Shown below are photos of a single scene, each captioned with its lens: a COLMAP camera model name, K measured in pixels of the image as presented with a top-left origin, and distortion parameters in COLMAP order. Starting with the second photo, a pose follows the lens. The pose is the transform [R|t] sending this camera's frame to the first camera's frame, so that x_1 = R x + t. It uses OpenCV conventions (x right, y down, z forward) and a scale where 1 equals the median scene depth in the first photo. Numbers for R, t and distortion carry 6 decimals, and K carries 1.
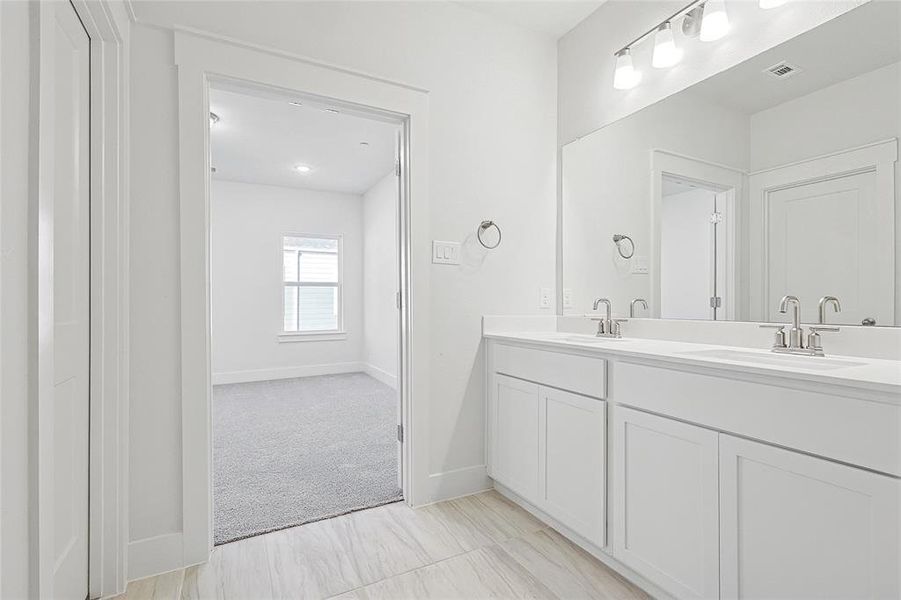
lens RADIAL K [[426.5, 0, 453.9], [0, 426.5, 300.5], [0, 0, 1]] dist [0.004425, 0.000482]
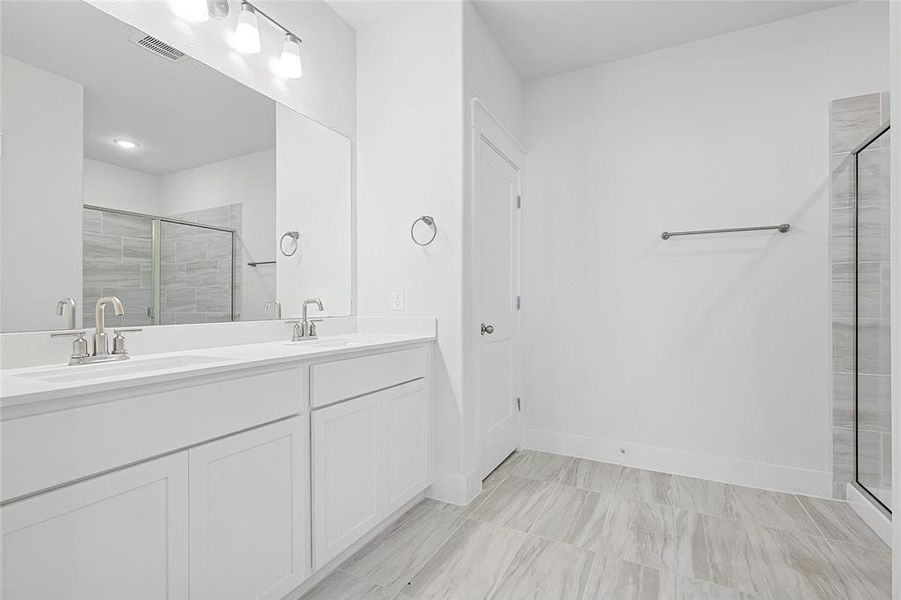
lens RADIAL K [[426.5, 0, 453.9], [0, 426.5, 300.5], [0, 0, 1]] dist [0.004425, 0.000482]
pose [[-0.596126, 0.012337, 0.802796, -0.571291], [0.001384, 0.999896, -0.014338, 0.012396], [-0.802890, -0.007437, -0.596081, 1.293136]]
